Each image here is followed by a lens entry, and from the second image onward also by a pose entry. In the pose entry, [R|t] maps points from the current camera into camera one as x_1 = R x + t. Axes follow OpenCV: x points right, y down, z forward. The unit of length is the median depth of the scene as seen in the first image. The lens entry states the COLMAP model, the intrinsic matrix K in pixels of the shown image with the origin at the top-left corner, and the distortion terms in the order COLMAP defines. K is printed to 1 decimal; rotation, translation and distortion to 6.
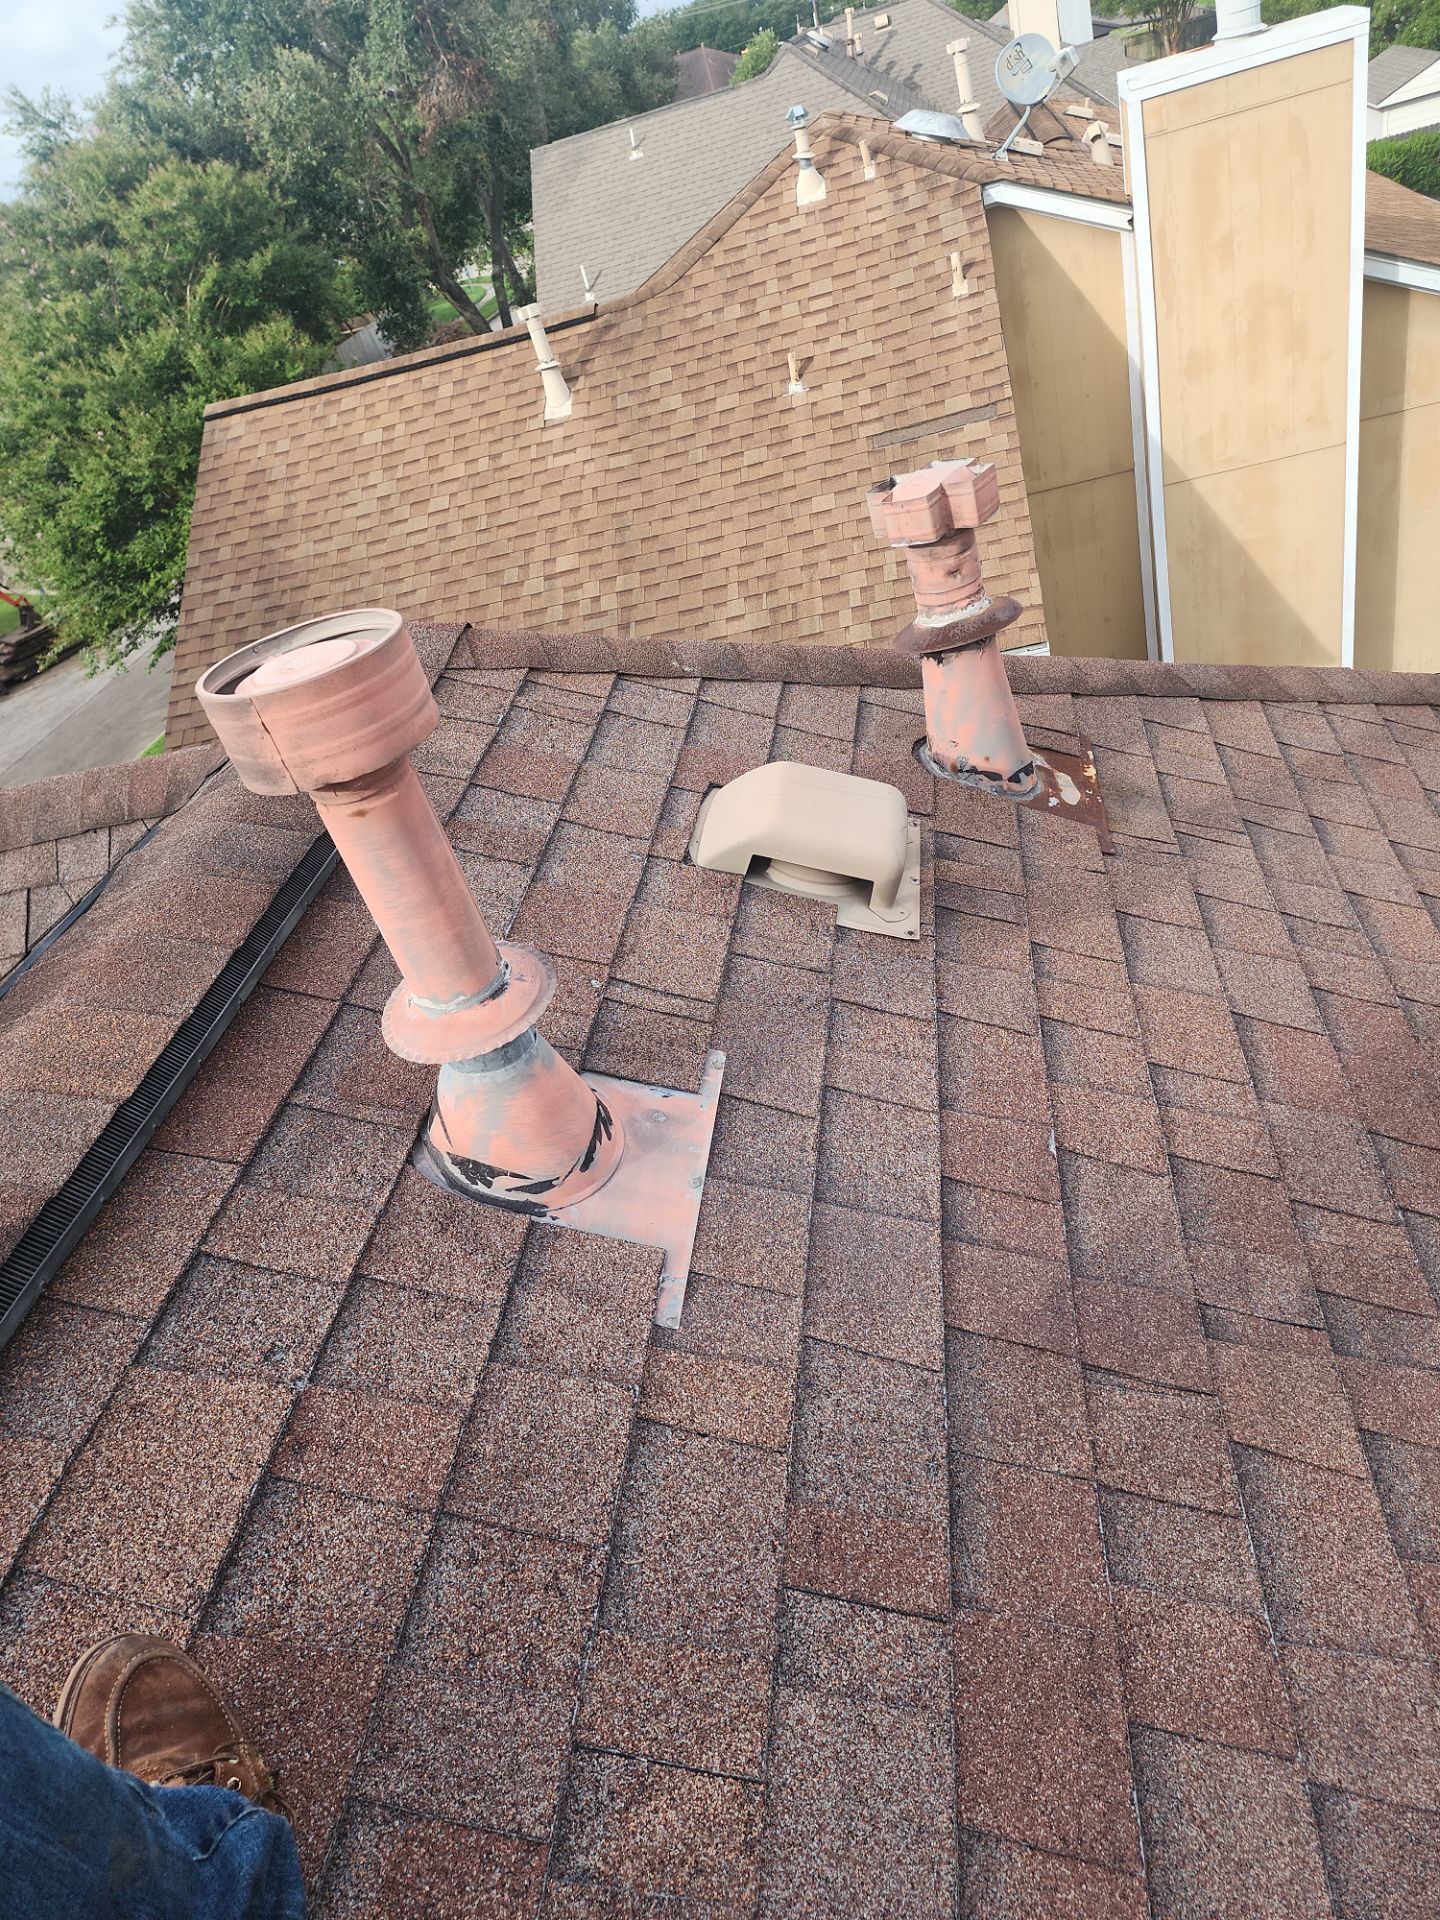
lens RADIAL K [[1237.6, 0, 689.4], [0, 1237.6, 993.7], [0, 0, 1]] dist [0.059606, -0.059513]
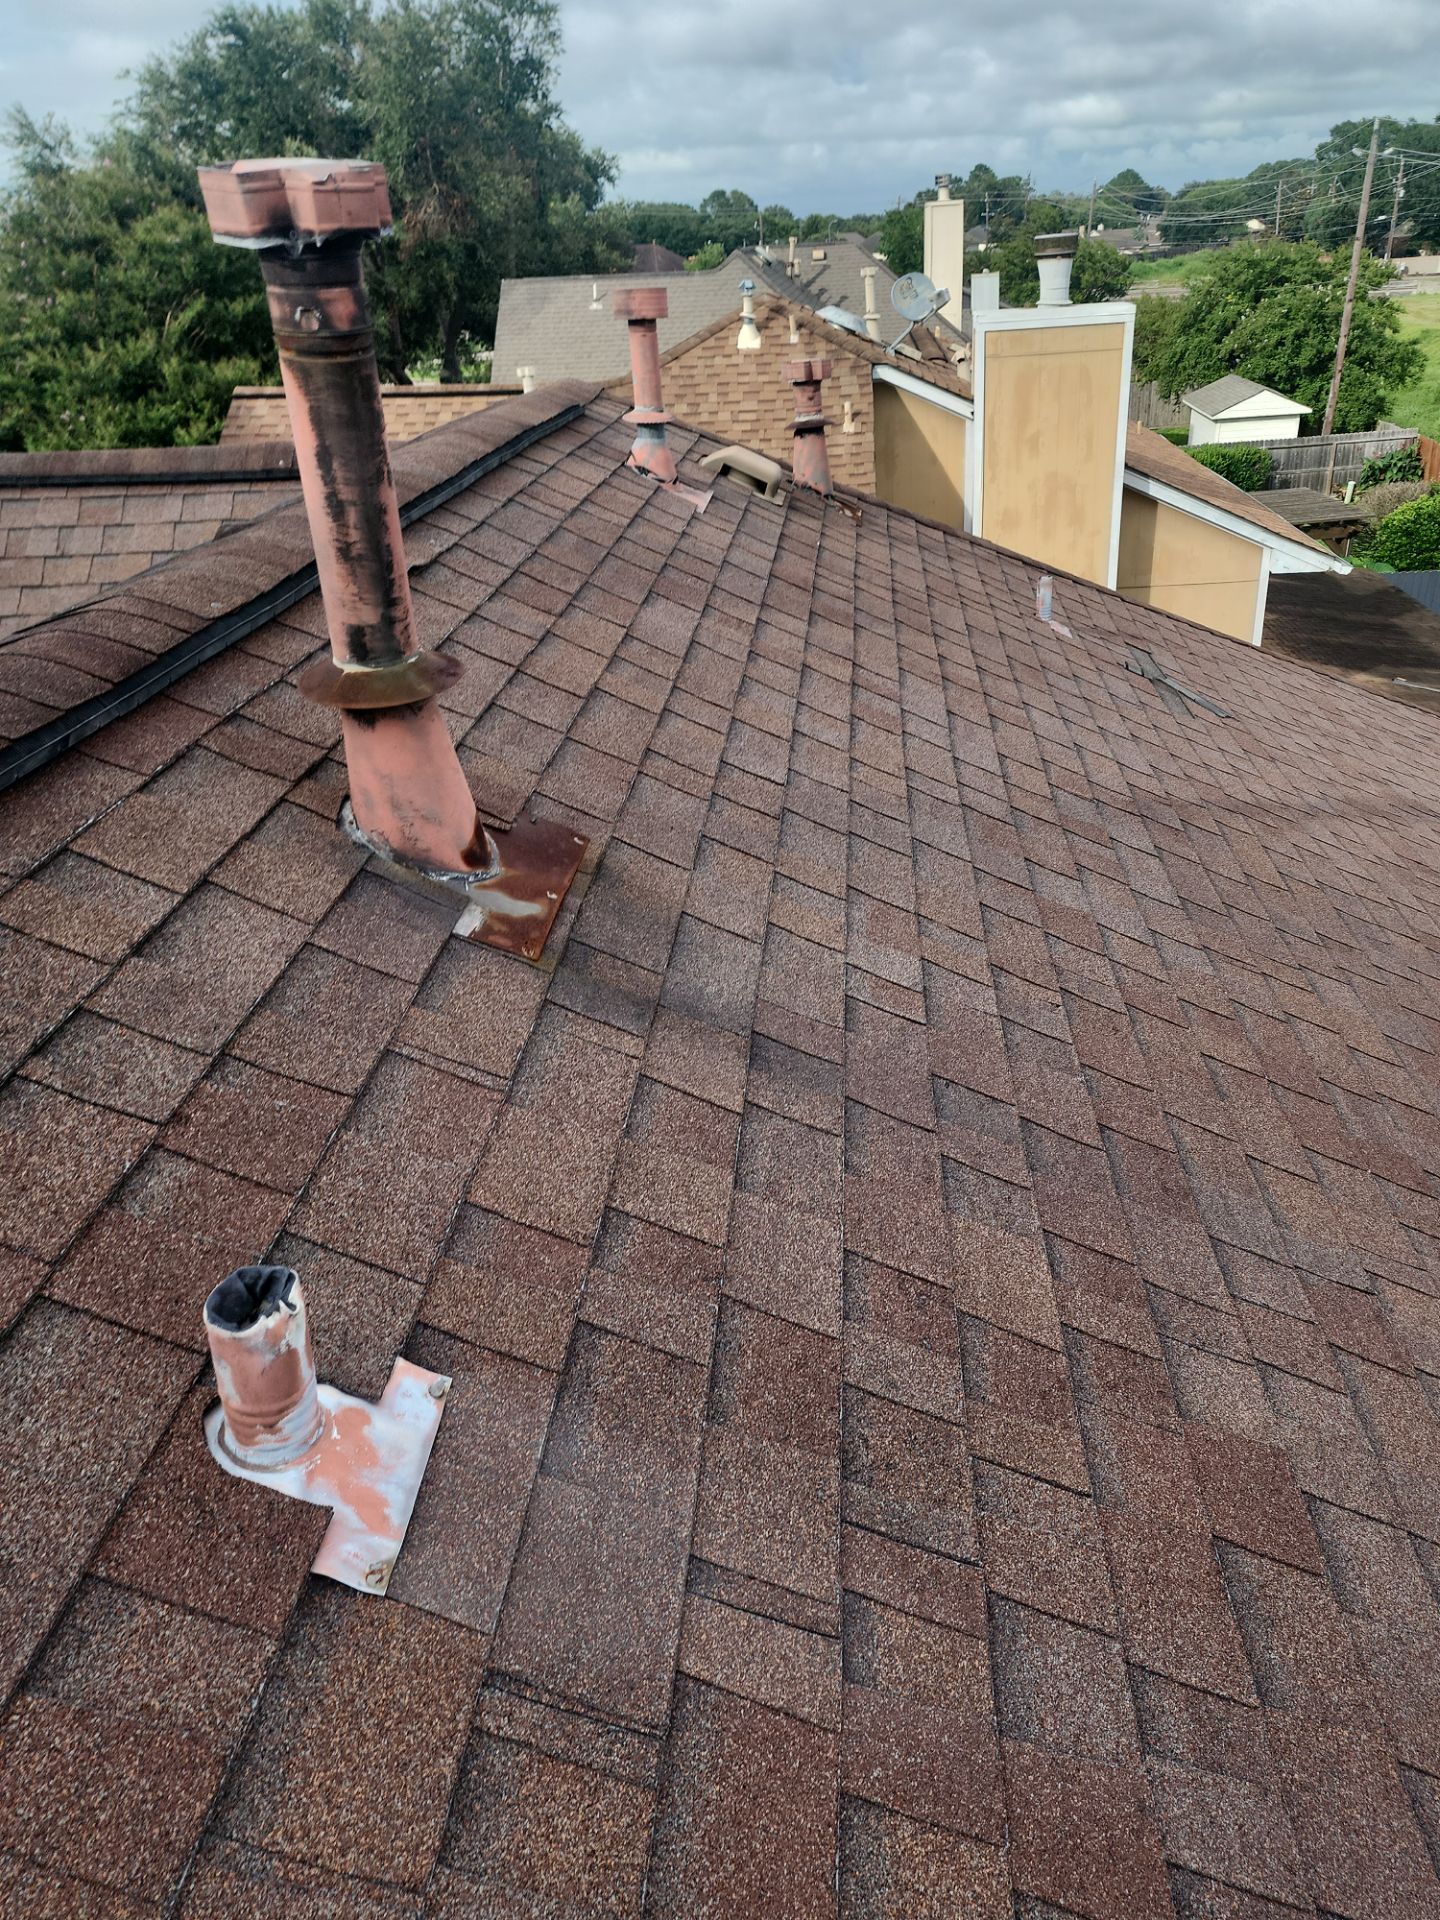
lens RADIAL K [[1340.4, 0, 763.6], [0, 1340.4, 987.5], [0, 0, 1]] dist [0.045528, -0.044621]
pose [[0.973320, 0.149084, 0.174418, -0.033133], [-0.120827, 0.979242, -0.162747, 0.237751], [-0.195060, 0.137331, 0.971129, -0.271110]]
